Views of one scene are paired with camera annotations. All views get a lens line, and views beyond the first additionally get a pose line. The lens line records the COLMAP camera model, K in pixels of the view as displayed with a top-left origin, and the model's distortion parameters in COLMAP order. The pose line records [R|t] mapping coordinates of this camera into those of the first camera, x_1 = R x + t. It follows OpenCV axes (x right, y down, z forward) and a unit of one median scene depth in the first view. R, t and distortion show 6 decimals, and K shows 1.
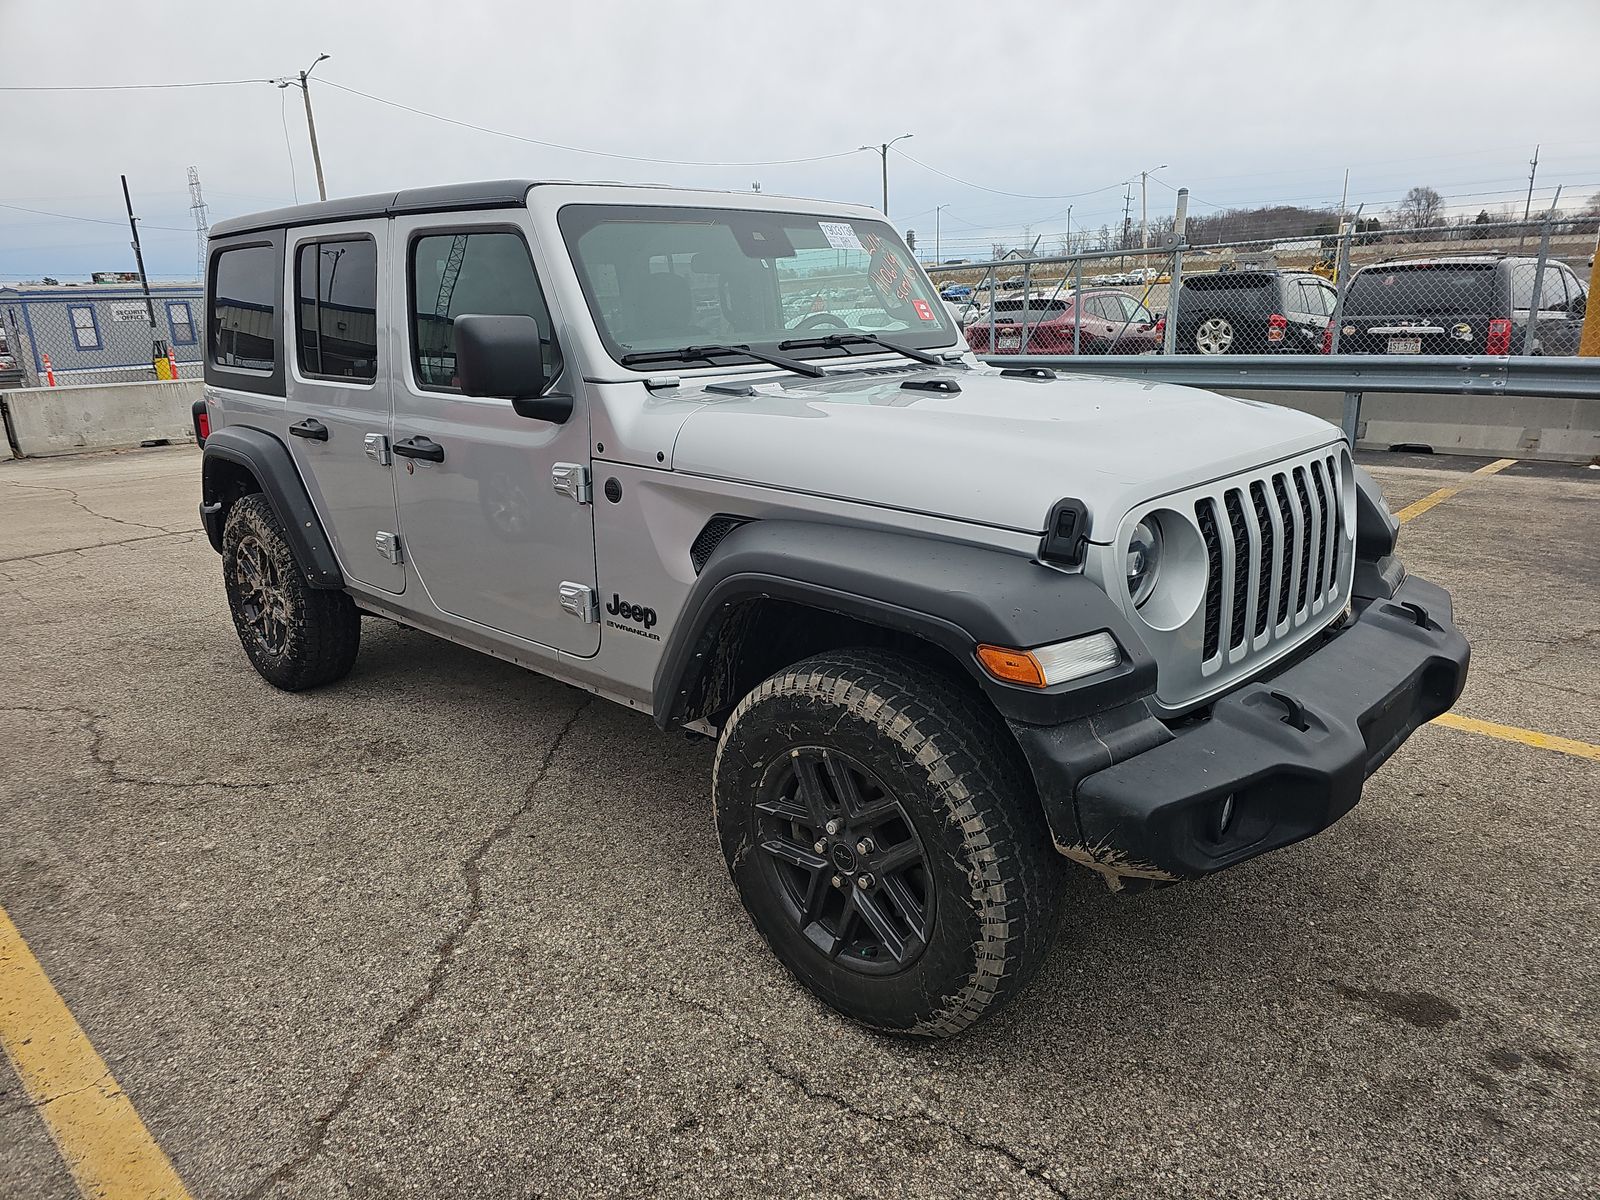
lens RADIAL K [[1045.7, 0, 843.0], [0, 1045.7, 598.1], [0, 0, 1]] dist [0.049817, -0.043038]
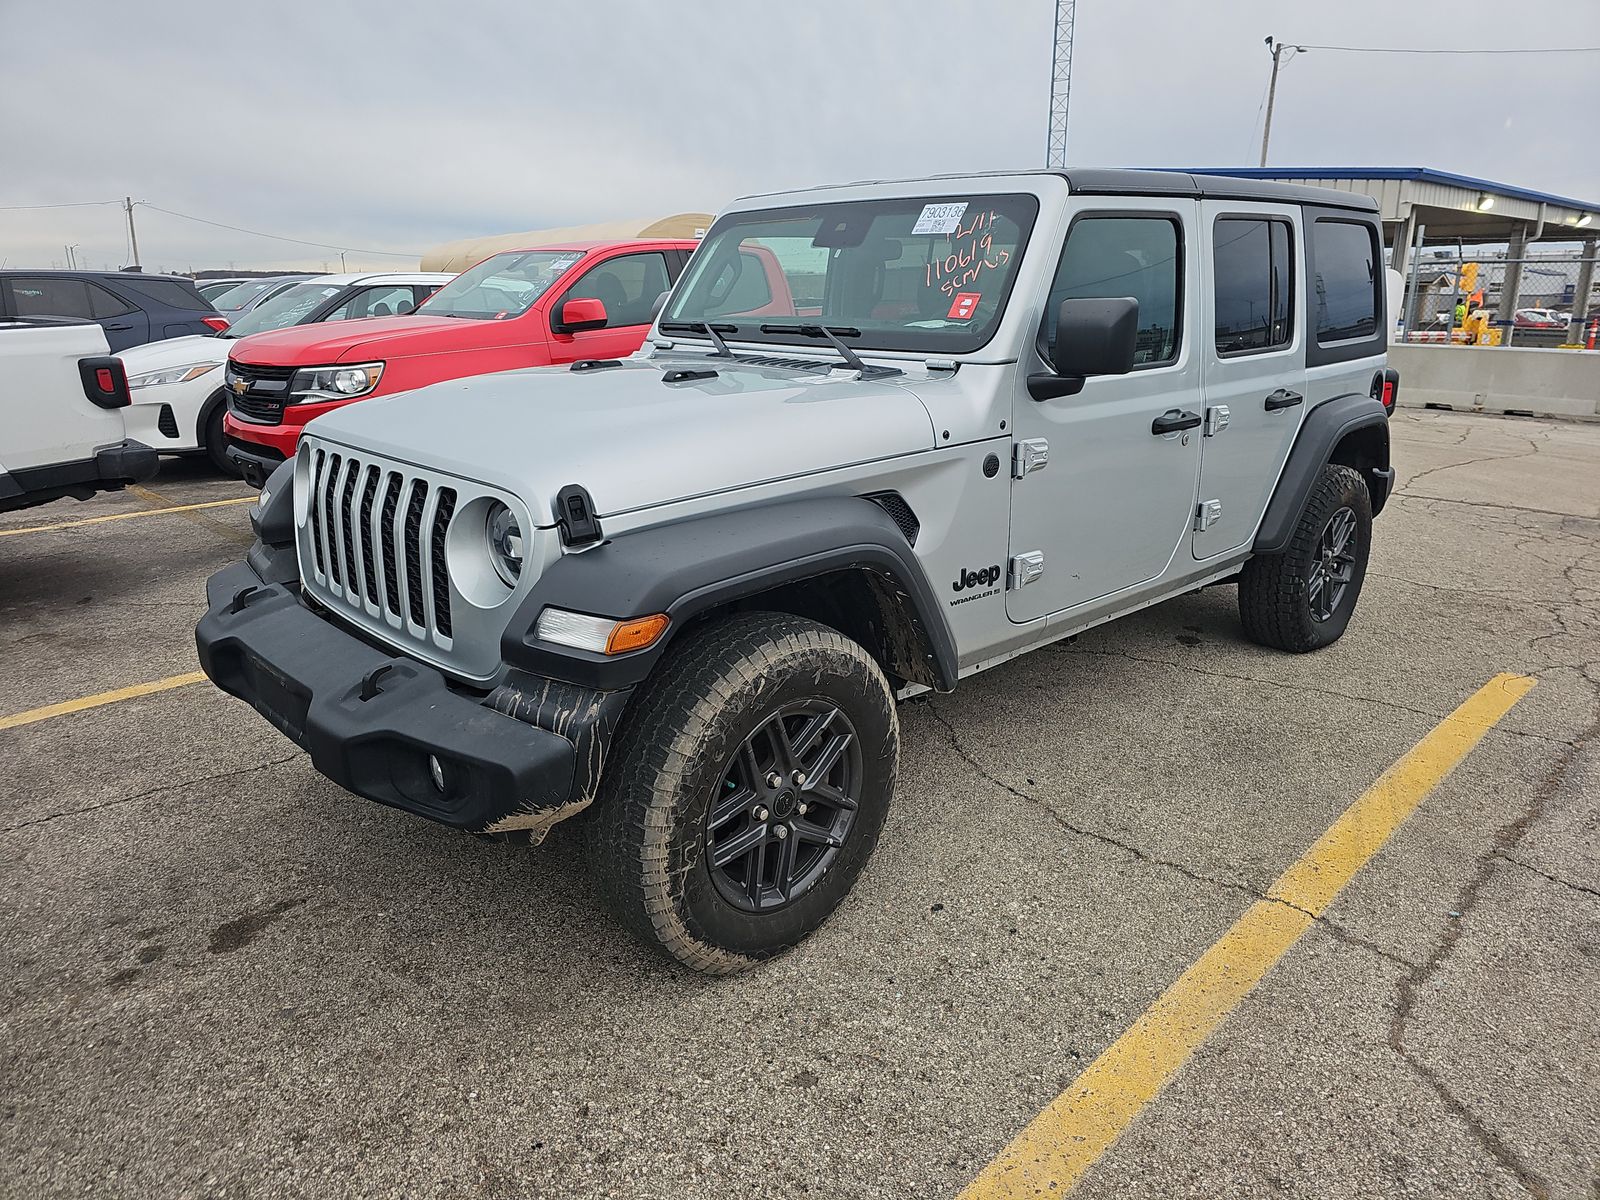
lens RADIAL K [[1062.4, 0, 794.5], [0, 1062.4, 596.3], [0, 0, 1]] dist [0.051250, -0.053423]
pose [[-0.061530, 0.307274, -0.949630, 1.300721], [-0.273832, 0.909729, 0.312105, -0.403889], [0.959807, 0.279243, 0.028166, 1.259109]]
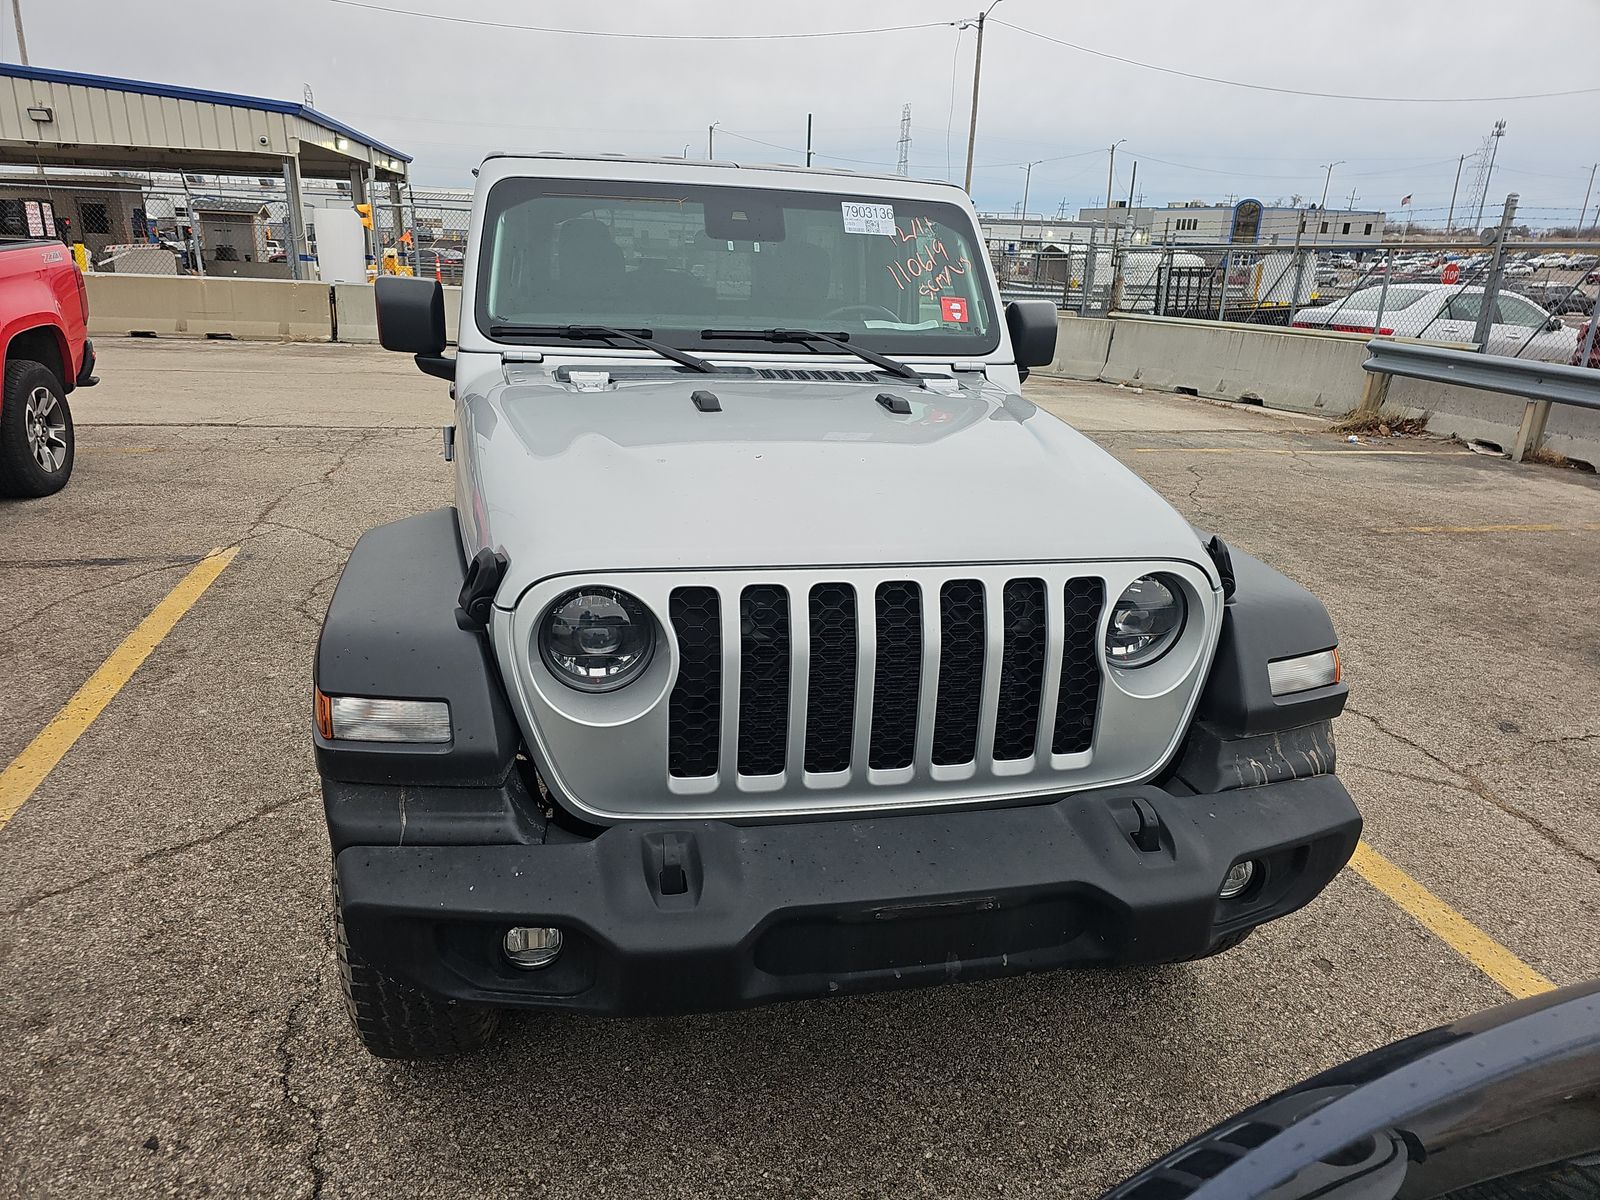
lens RADIAL K [[1062.4, 0, 794.5], [0, 1062.4, 596.3], [0, 0, 1]] dist [0.051250, -0.053423]
pose [[0.831013, 0.238608, -0.502477, 0.658425], [-0.217369, 0.970797, 0.101504, -0.149817], [0.512023, 0.024872, 0.858611, 0.260234]]
